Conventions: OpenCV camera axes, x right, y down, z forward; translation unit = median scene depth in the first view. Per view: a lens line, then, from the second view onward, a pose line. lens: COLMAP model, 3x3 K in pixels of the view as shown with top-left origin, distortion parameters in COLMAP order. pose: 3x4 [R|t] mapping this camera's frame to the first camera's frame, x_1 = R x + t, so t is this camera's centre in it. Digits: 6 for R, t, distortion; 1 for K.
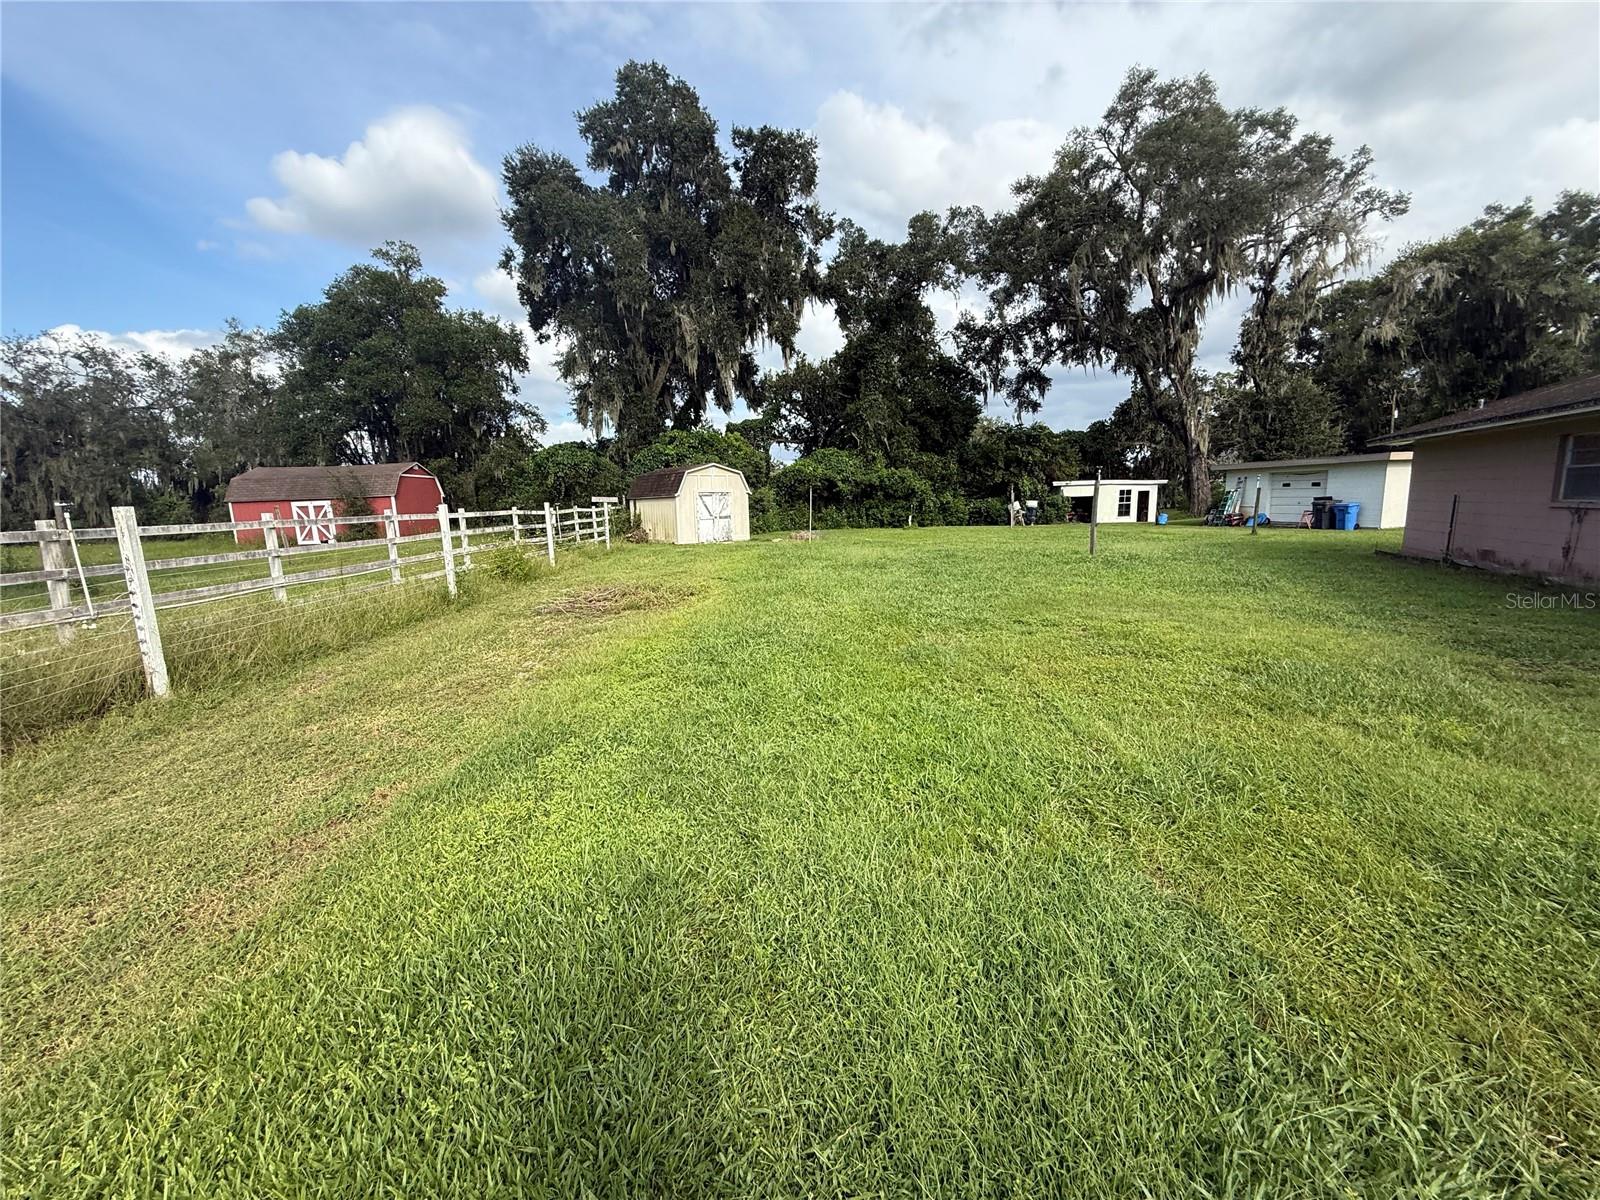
lens RADIAL K [[639.7, 0, 799.9], [0, 639.7, 602.3], [0, 0, 1]] dist [0.000739, 0.000436]
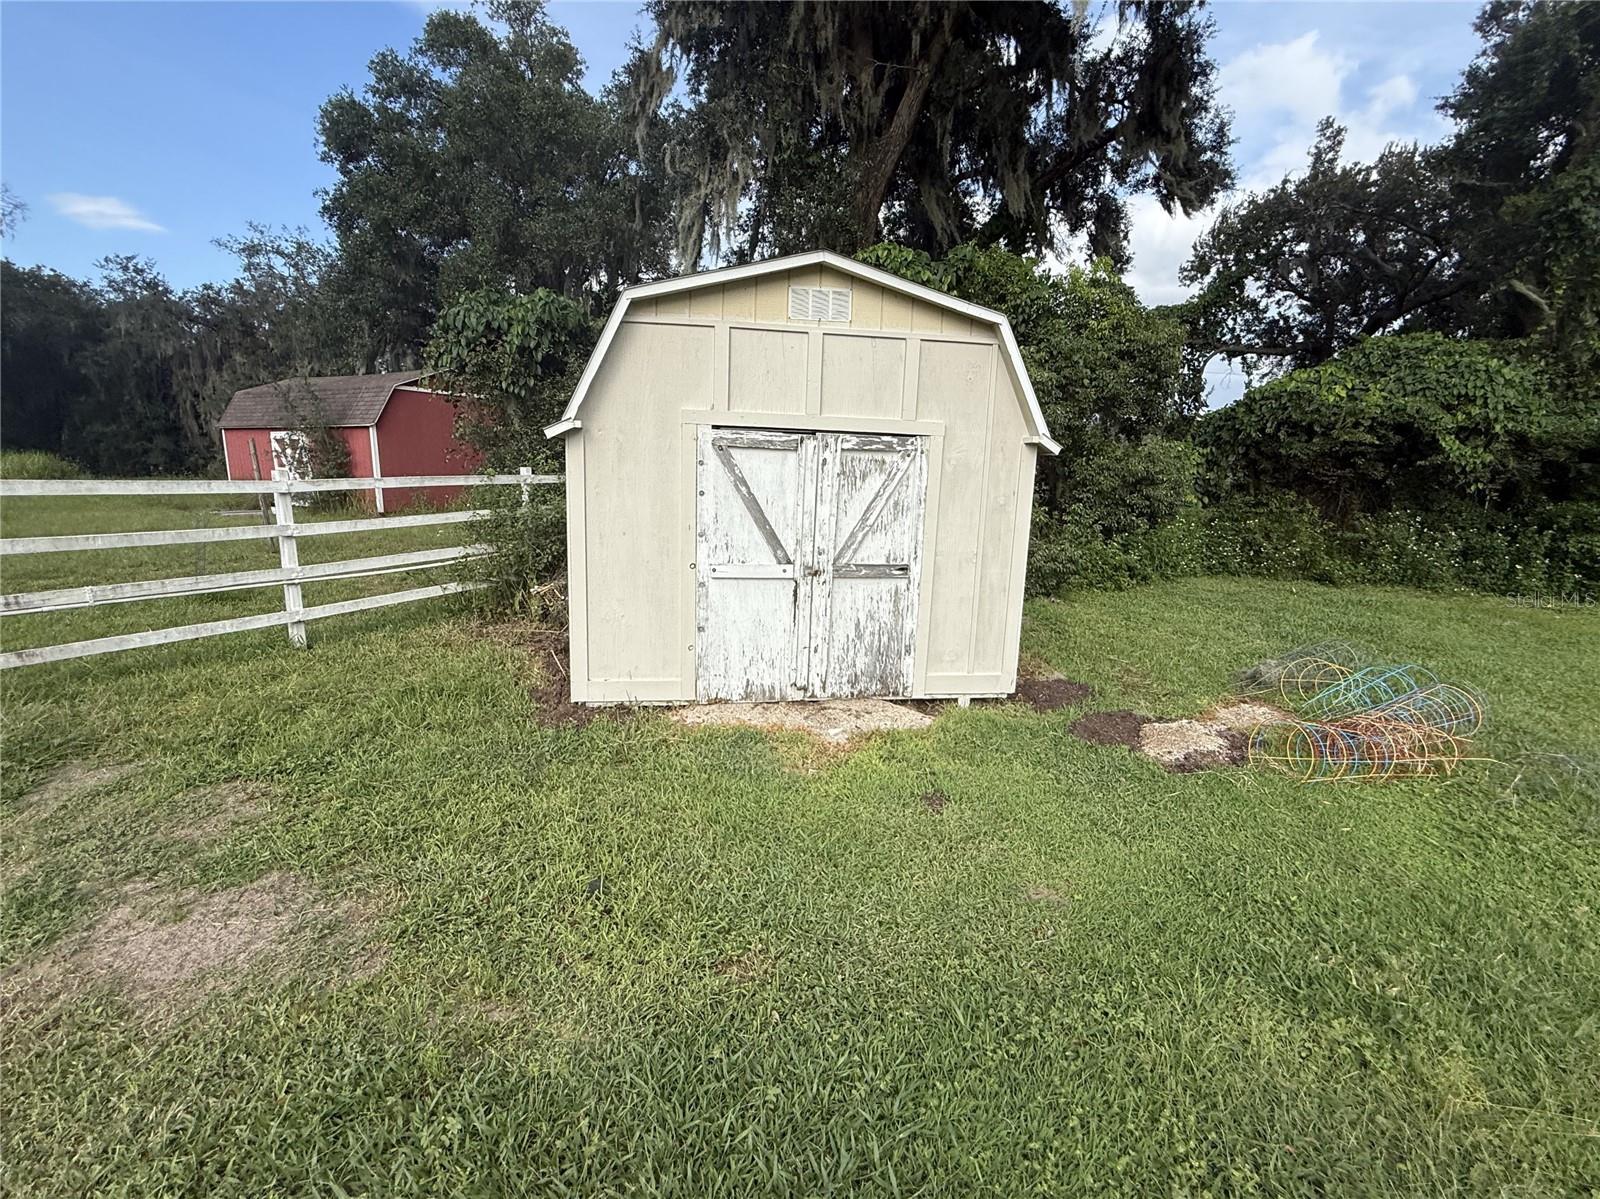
lens RADIAL K [[706.4, 0, 792.7], [0, 706.4, 599.5], [0, 0, 1]] dist [-0.001636, 0.000068]
pose [[0.847211, 0.138461, -0.512896, -0.027730], [-0.125601, 0.990273, 0.059864, -0.129601], [0.516196, 0.013703, 0.856361, 0.777311]]
